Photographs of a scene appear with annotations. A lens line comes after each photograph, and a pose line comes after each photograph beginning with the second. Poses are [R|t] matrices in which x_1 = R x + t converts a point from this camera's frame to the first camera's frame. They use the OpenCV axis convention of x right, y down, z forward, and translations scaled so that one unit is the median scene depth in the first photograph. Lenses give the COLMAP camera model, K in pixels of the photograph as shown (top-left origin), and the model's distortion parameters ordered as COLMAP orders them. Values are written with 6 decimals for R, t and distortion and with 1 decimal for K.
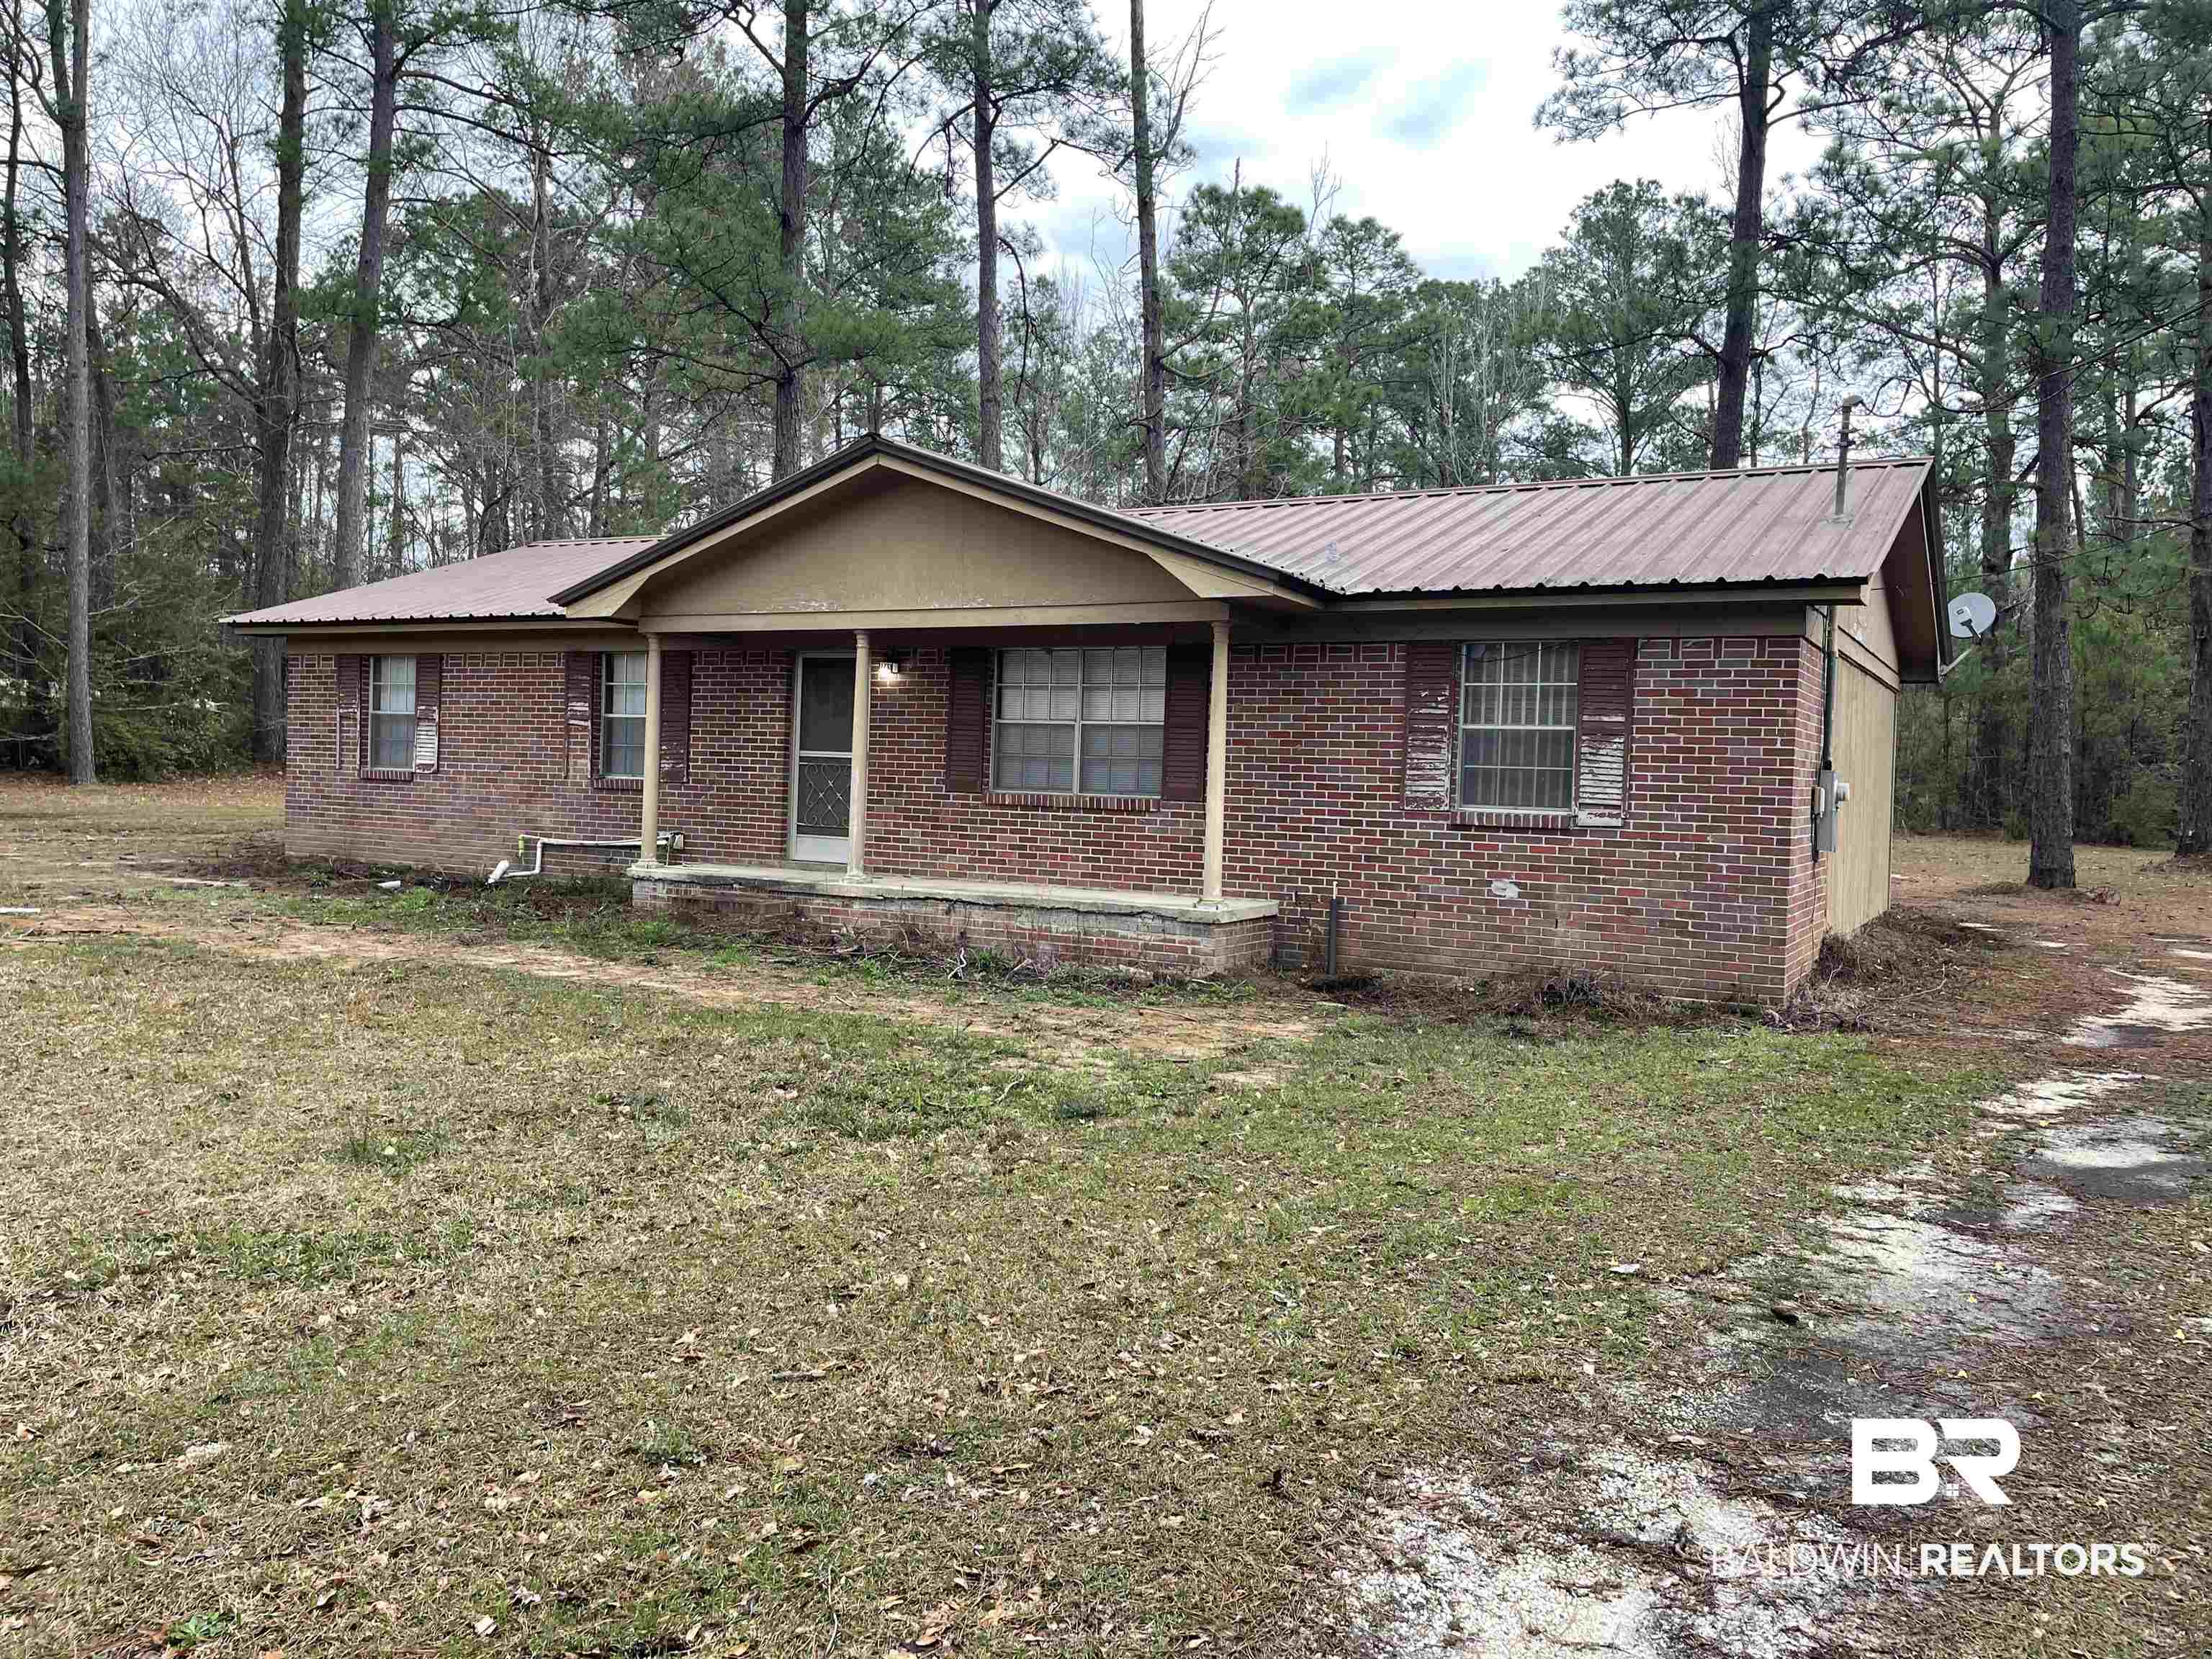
lens RADIAL K [[1686.6, 0, 1099.4], [0, 1686.6, 778.1], [0, 0, 1]] dist [0.091396, -0.113059]
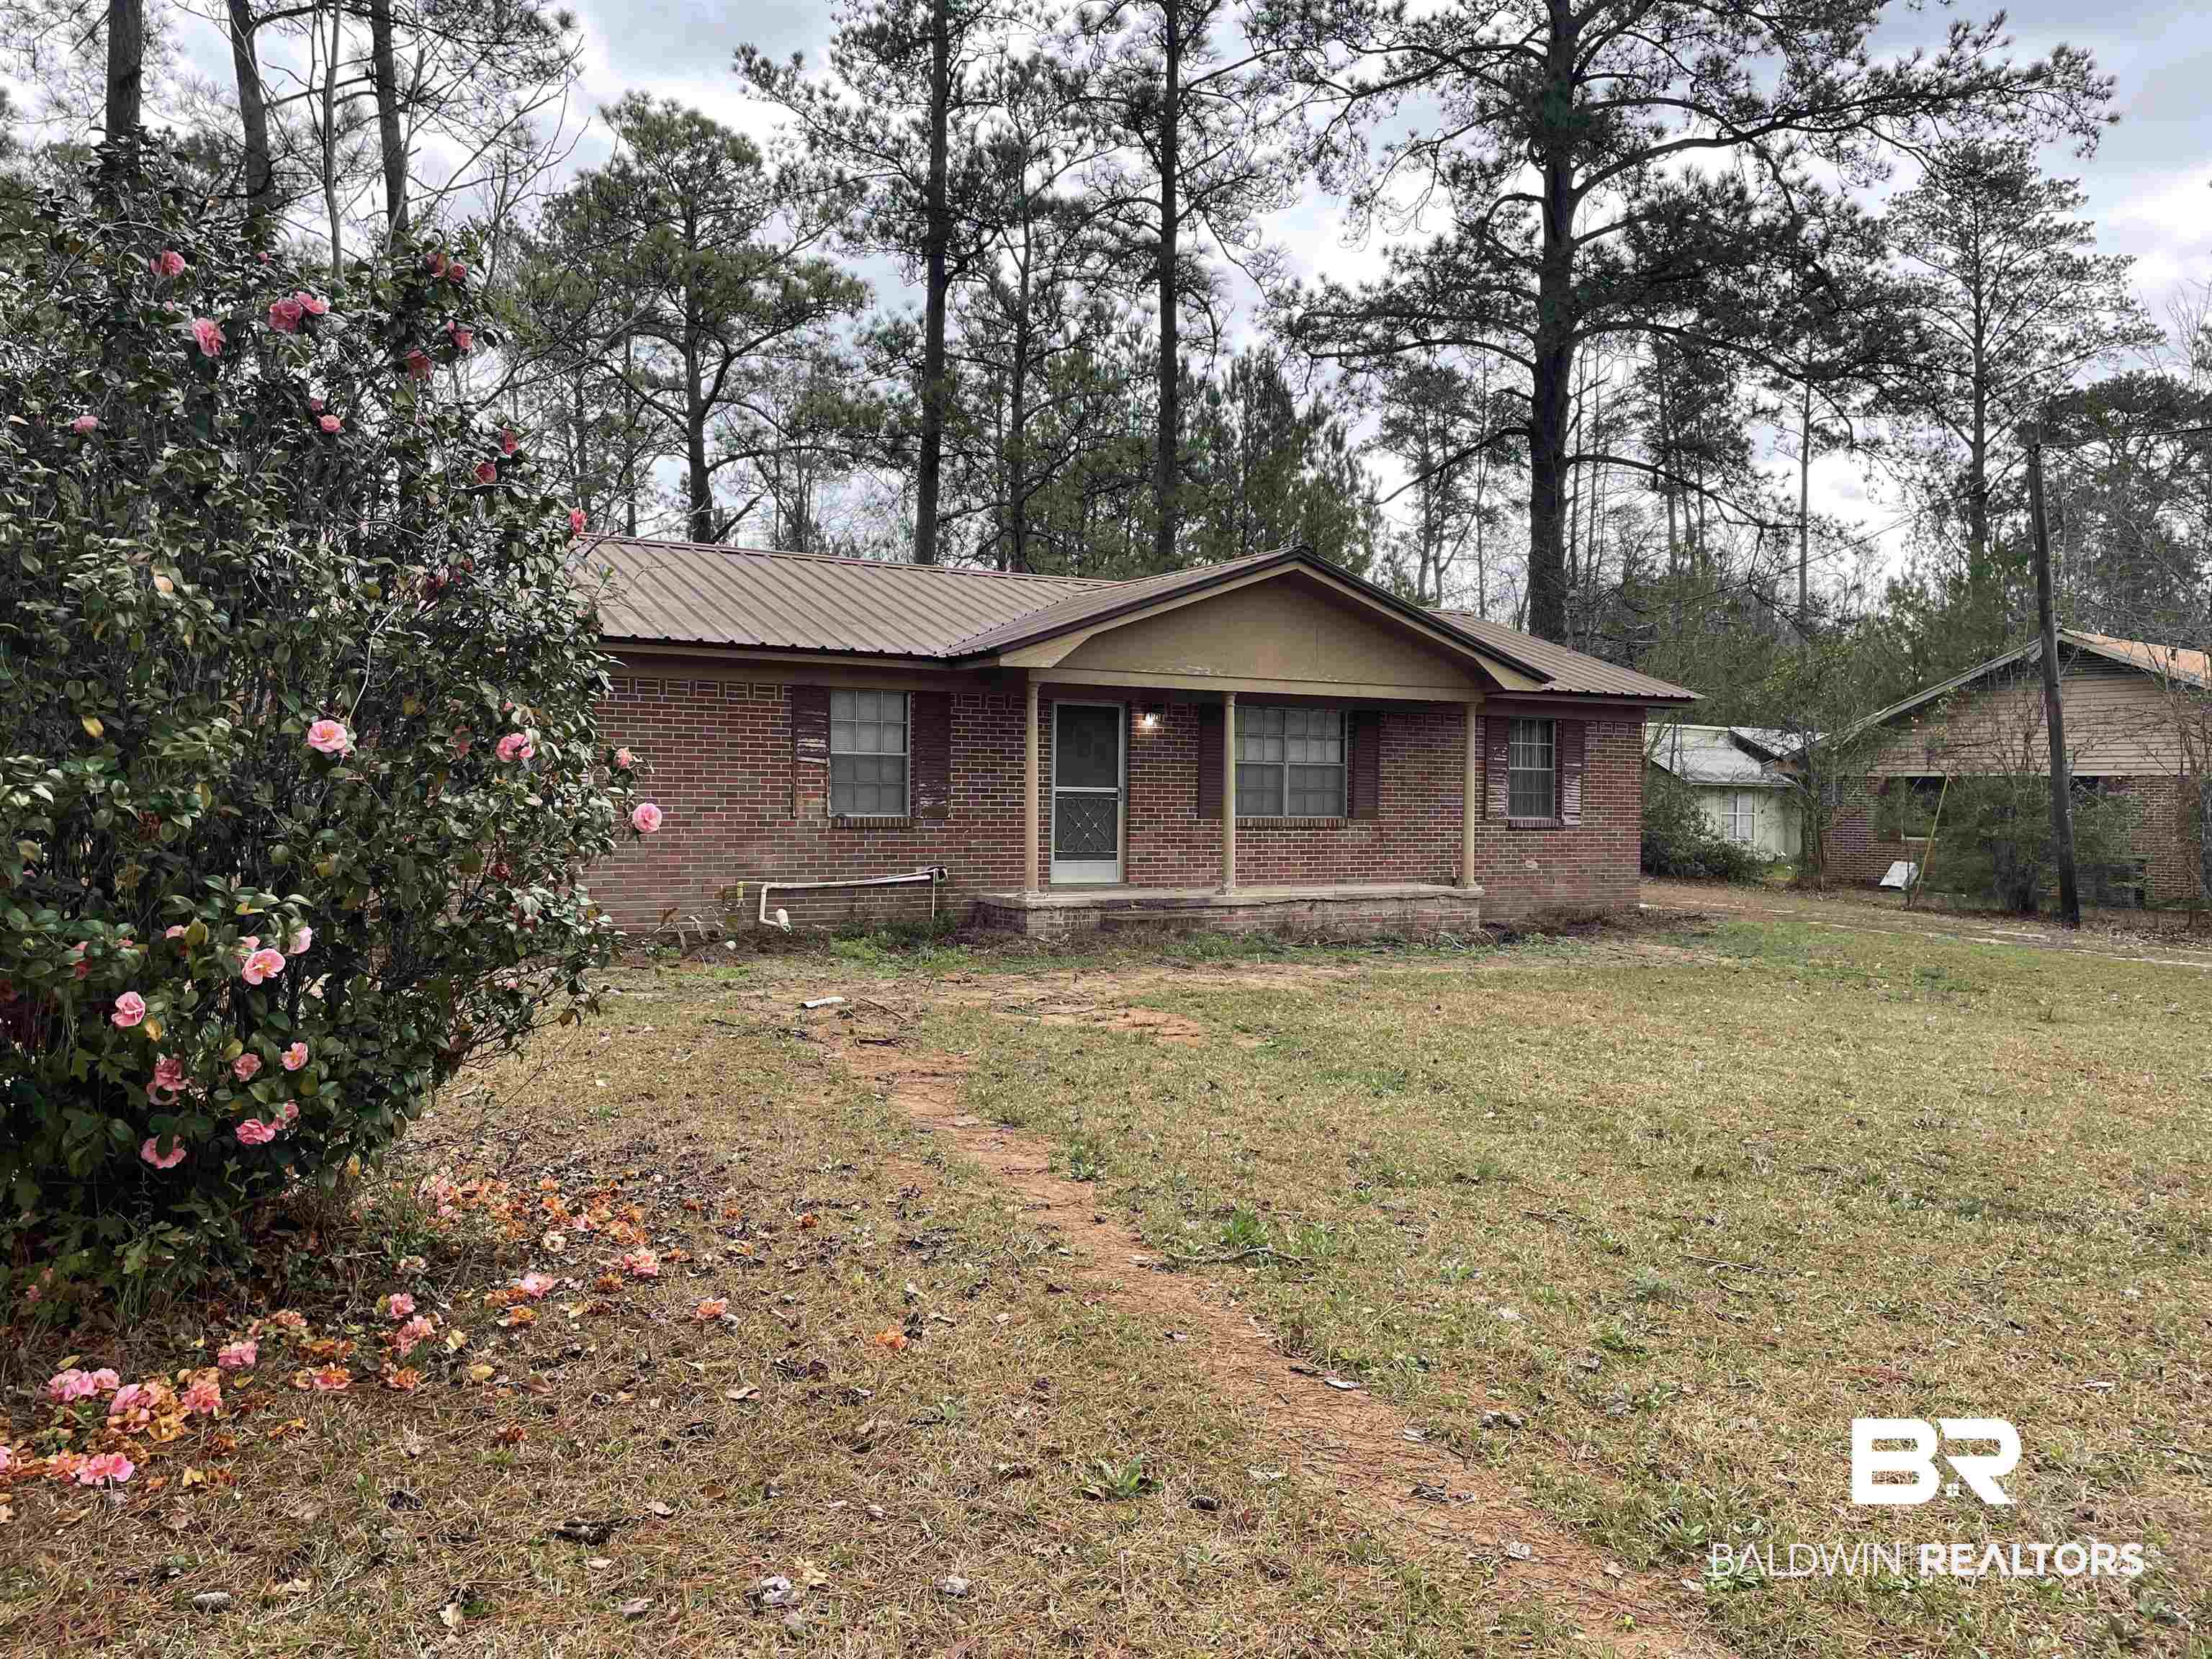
lens RADIAL K [[1685.0, 0, 1117.8], [0, 1685.0, 790.5], [0, 0, 1]] dist [0.103633, -0.137168]
pose [[0.491012, -0.022838, 0.870853, -1.220218], [0.004876, 0.999713, 0.023468, -0.042623], [-0.871139, -0.007276, 0.490982, 0.444486]]
